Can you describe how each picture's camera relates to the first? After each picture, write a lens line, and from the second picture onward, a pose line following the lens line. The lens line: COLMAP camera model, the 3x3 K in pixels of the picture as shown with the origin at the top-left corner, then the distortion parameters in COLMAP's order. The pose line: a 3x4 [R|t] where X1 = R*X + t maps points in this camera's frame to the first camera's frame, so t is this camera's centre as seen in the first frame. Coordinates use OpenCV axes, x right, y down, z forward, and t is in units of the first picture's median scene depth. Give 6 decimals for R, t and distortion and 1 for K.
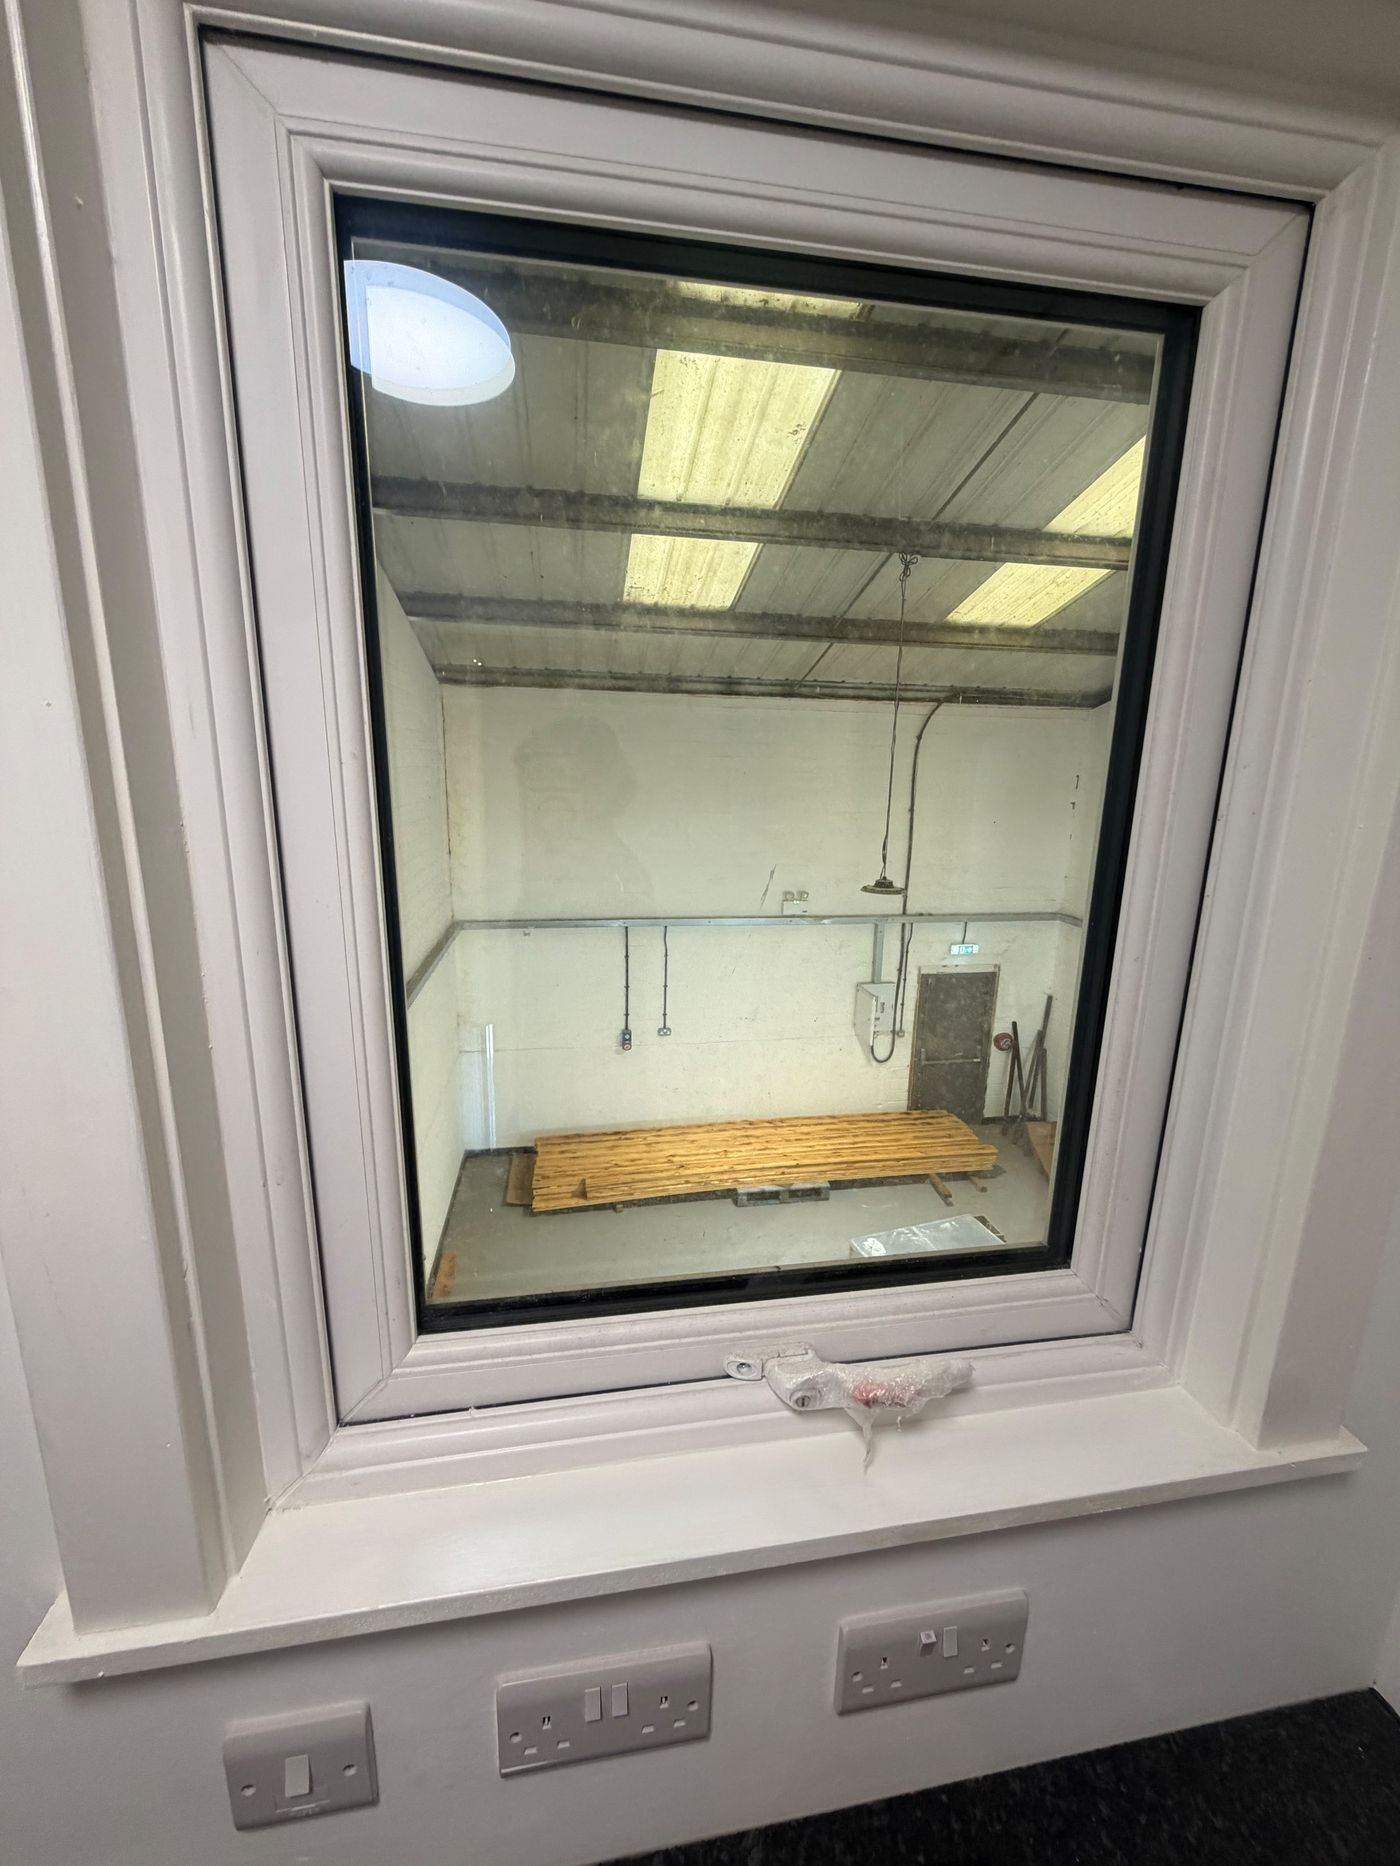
lens RADIAL K [[743.3, 0, 704.4], [0, 743.3, 929.2], [0, 0, 1]] dist [-0.001655, 0.000076]
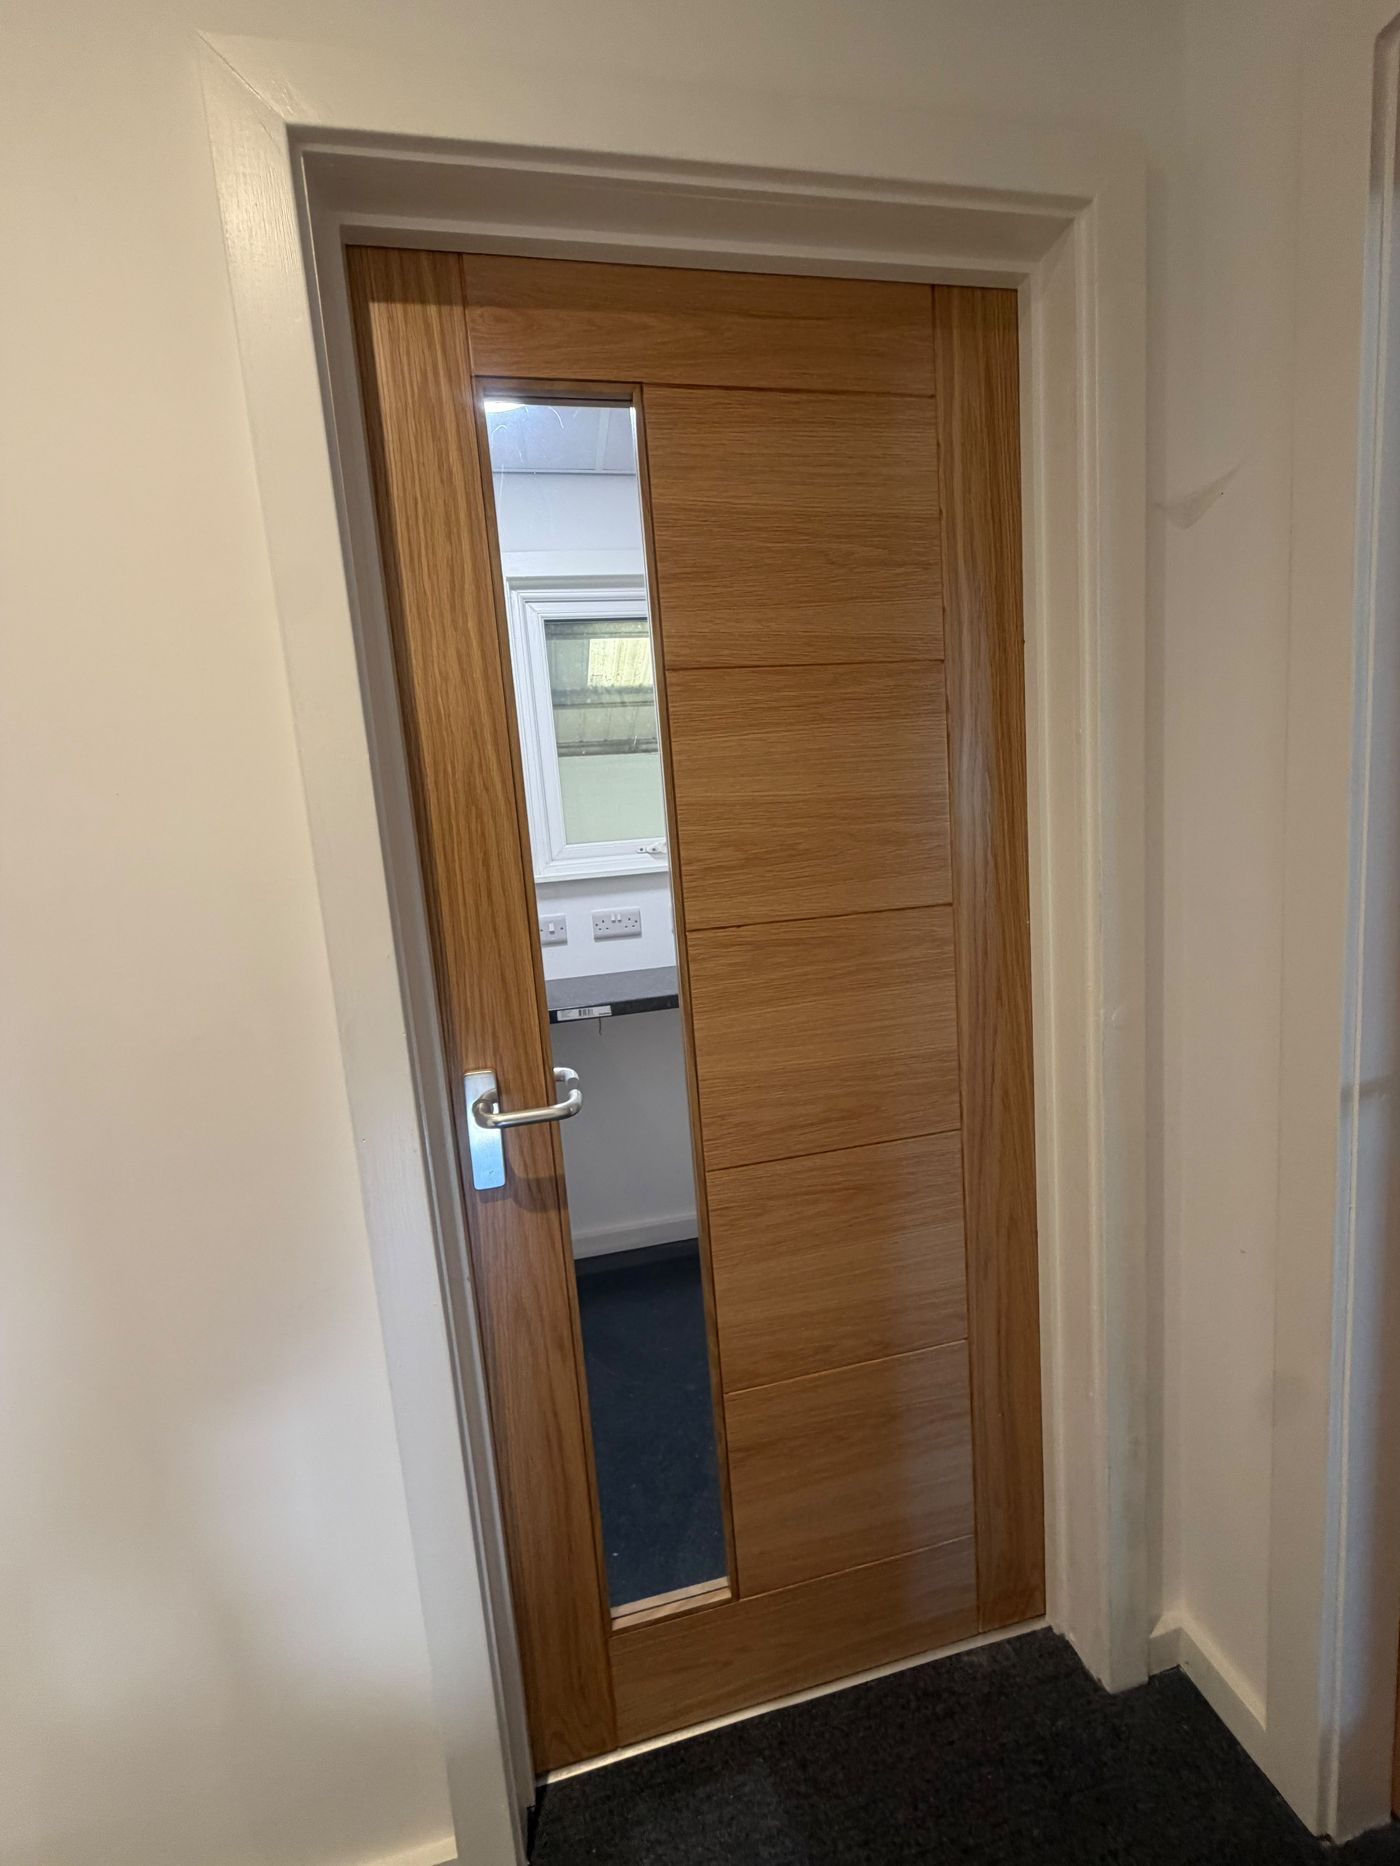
lens RADIAL K [[743.3, 0, 695.7], [0, 743.3, 929.0], [0, 0, 1]] dist [-0.001655, 0.000076]
pose [[0.994867, -0.099738, 0.017086, 0.023373], [0.100890, 0.990679, -0.091522, 0.159177], [-0.007799, 0.092776, 0.995656, -0.353663]]
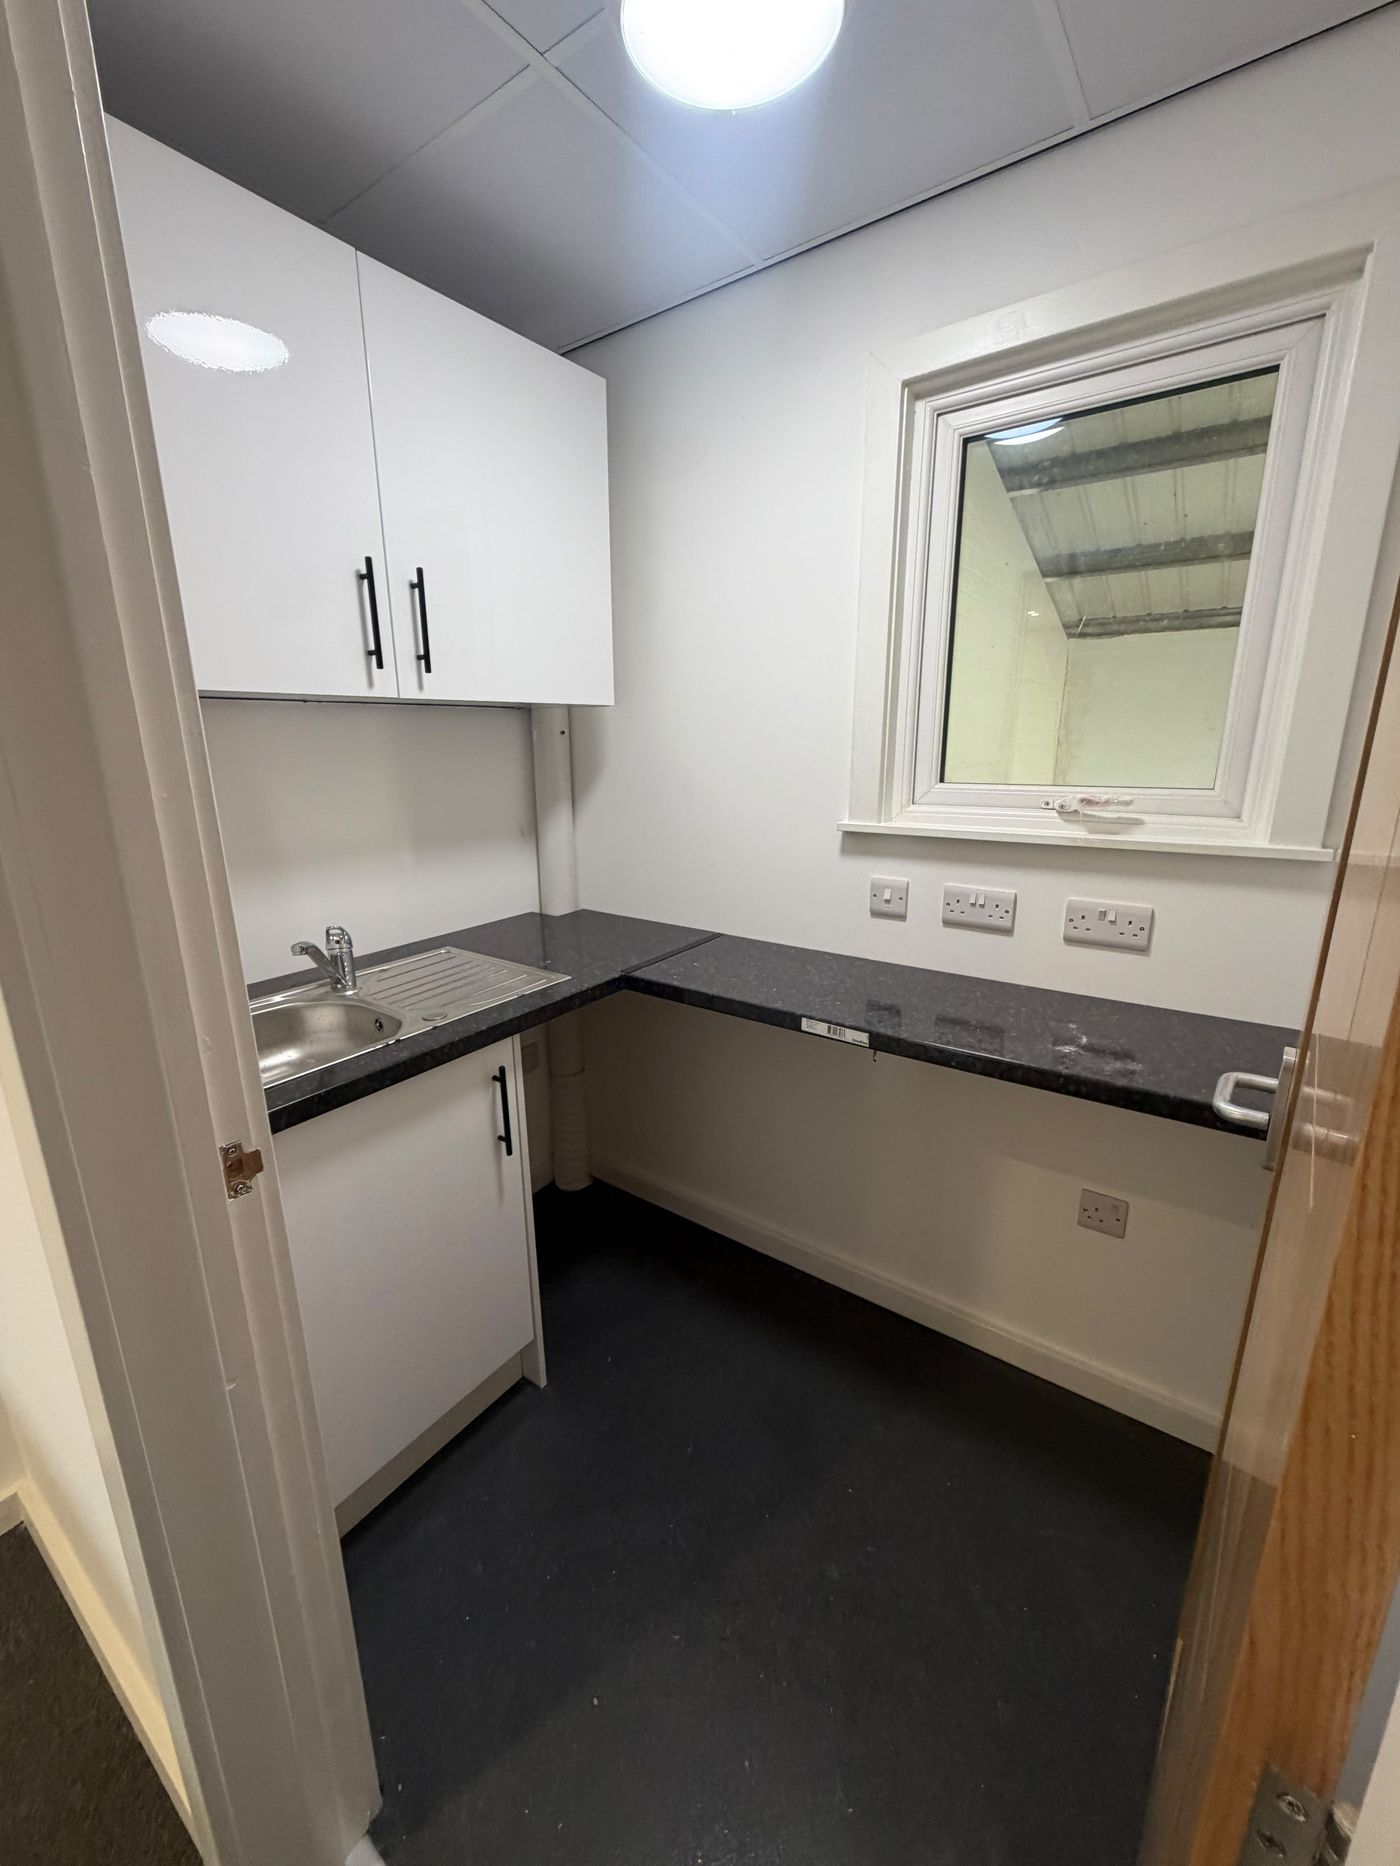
lens RADIAL K [[743.3, 0, 700.1], [0, 743.3, 929.2], [0, 0, 1]] dist [-0.001655, 0.000076]
pose [[0.702251, 0.152788, -0.695341, 0.121889], [-0.134789, 0.987569, 0.080871, 0.106996], [0.699053, 0.036932, 0.714115, -0.199436]]
